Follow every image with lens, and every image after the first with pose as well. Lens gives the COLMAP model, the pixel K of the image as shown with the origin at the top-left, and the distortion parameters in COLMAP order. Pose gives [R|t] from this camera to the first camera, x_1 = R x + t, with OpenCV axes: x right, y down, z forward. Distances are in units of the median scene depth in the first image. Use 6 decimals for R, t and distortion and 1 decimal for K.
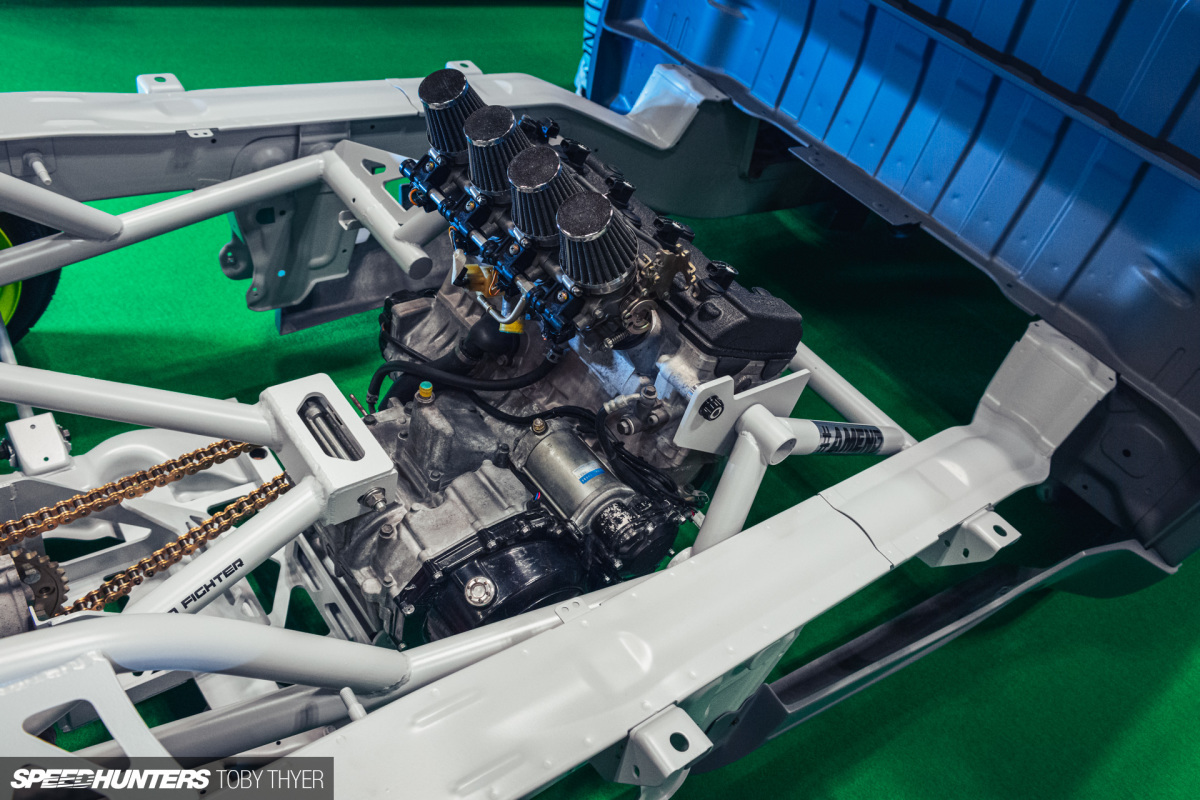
lens RADIAL K [[937.8, 0, 590.4], [0, 937.8, 398.2], [0, 0, 1]] dist [-0.000829, 0.000611]
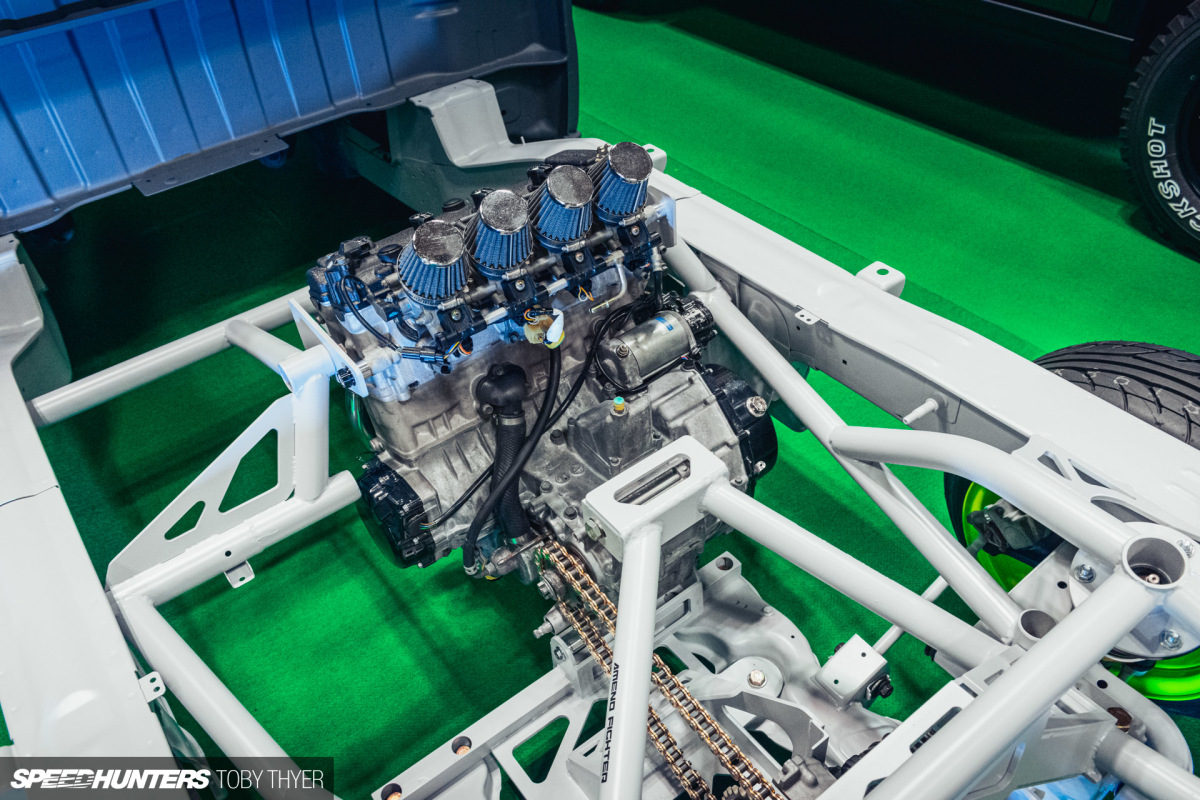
lens RADIAL K [[937.8, 0, 590.4], [0, 937.8, 398.2], [0, 0, 1]] dist [-0.000829, 0.000611]
pose [[-0.005461, -0.820113, 0.572176, -0.565906], [0.703275, 0.403620, 0.585231, -0.483290], [-0.710897, 0.405593, 0.574560, 0.263637]]
